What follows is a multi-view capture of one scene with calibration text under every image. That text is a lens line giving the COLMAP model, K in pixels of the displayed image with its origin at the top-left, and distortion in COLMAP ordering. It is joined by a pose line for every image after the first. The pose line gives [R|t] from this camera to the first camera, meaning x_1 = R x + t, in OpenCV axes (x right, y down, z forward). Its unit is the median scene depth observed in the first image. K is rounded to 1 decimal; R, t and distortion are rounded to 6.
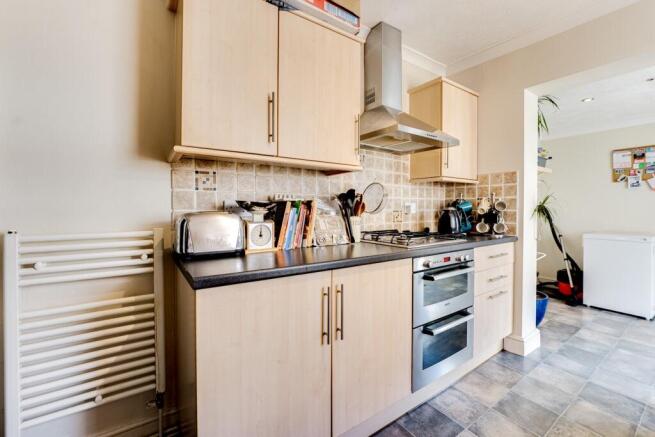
lens RADIAL K [[275.3, 0, 323.5], [0, 275.3, 208.8], [0, 0, 1]] dist [-0.012899, 0.000813]
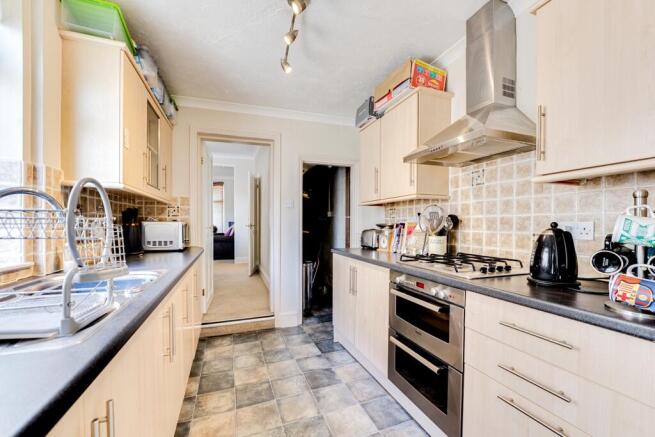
lens RADIAL K [[275.3, 0, 339.5], [0, 275.3, 232.9], [0, 0, 1]] dist [-0.012899, 0.000813]
pose [[-0.212101, 0.030596, -0.976769, 1.863766], [0.006328, 0.999532, 0.029935, -0.031048], [0.977227, 0.000168, -0.212195, 1.248499]]
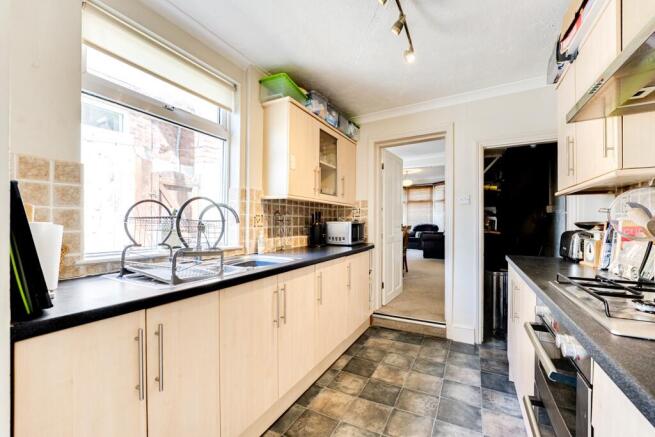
lens RADIAL K [[275.3, 0, 327.8], [0, 275.3, 224.3], [0, 0, 1]] dist [-0.012899, 0.000813]
pose [[-0.885013, 0.003245, -0.465555, 1.670775], [0.005612, 0.999977, -0.003698, -0.028963], [0.465533, -0.005886, -0.885011, 1.464007]]
